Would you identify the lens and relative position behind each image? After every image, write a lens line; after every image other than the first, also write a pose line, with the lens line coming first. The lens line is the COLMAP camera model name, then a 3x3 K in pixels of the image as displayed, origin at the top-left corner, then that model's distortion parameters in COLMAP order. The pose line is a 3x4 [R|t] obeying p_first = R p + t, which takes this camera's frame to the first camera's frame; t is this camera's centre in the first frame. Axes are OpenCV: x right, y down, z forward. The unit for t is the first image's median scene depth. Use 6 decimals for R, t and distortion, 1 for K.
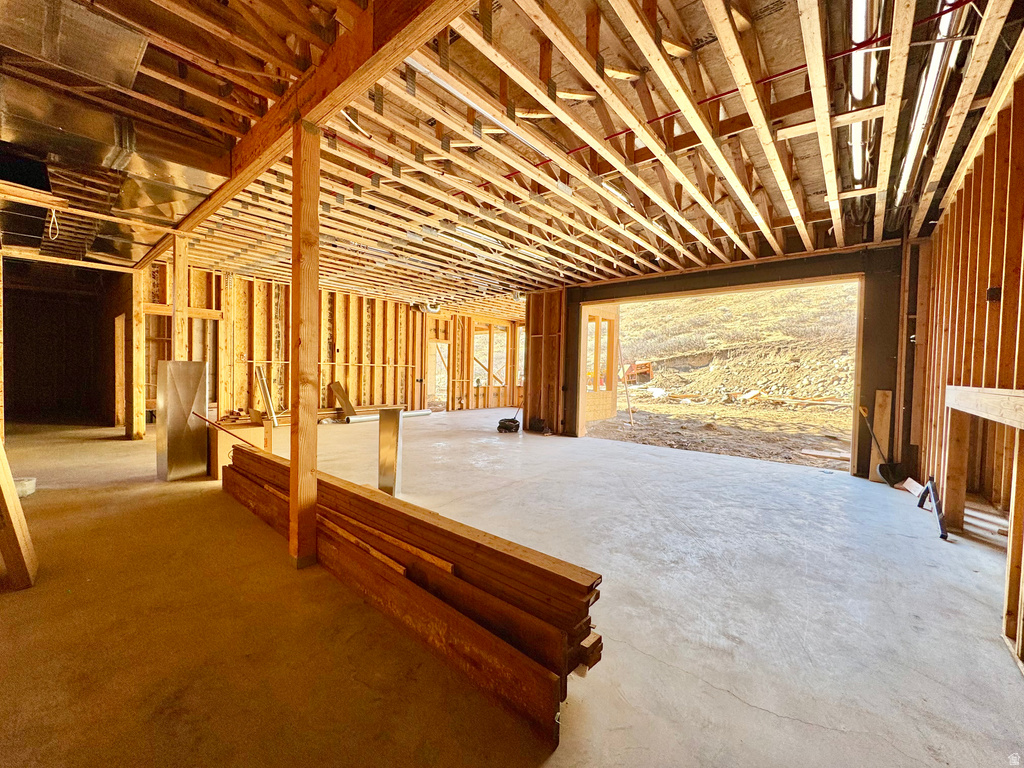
lens RADIAL K [[407.8, 0, 513.6], [0, 407.8, 382.0], [0, 0, 1]] dist [-0.000244, -0.000111]
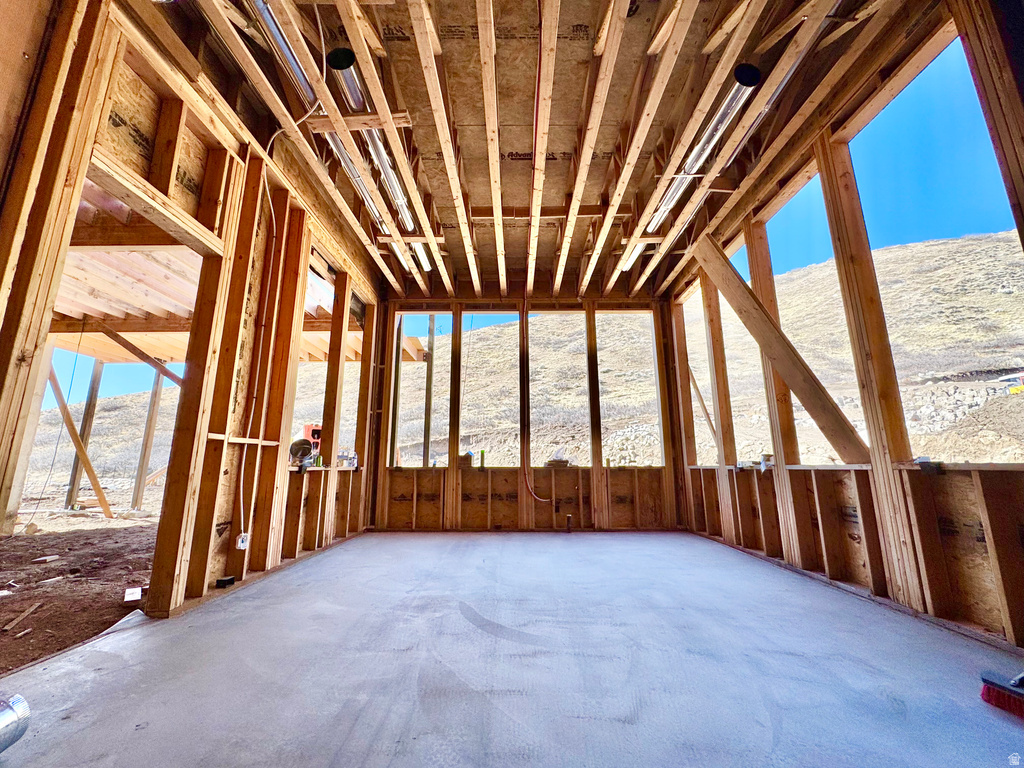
lens RADIAL K [[407.8, 0, 513.6], [0, 407.8, 382.0], [0, 0, 1]] dist [-0.000244, -0.000111]
pose [[0.762222, 0.106258, 0.638535, -0.166032], [0.038282, 0.977309, -0.208330, 0.016855], [-0.646183, 0.183237, 0.740859, 0.747625]]
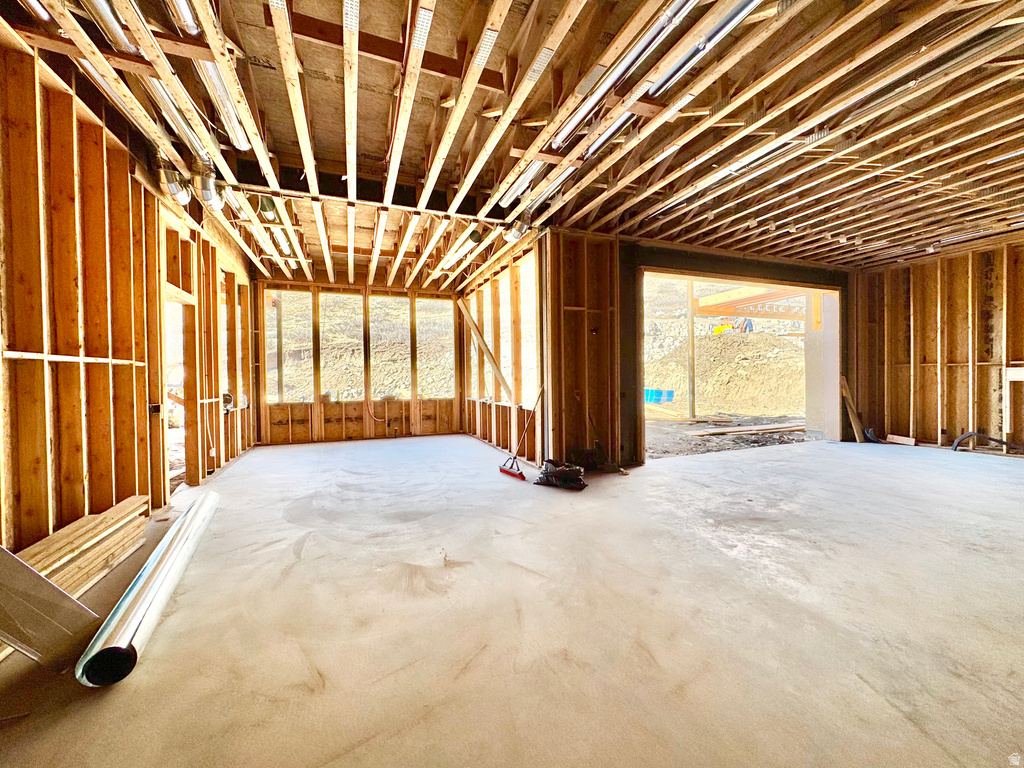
lens RADIAL K [[407.8, 0, 513.6], [0, 407.8, 382.0], [0, 0, 1]] dist [-0.000244, -0.000111]
pose [[0.464341, -0.040022, 0.884752, -0.344556], [0.044689, 0.998765, 0.021725, -0.016485], [-0.884528, 0.029450, 0.465556, 0.558527]]
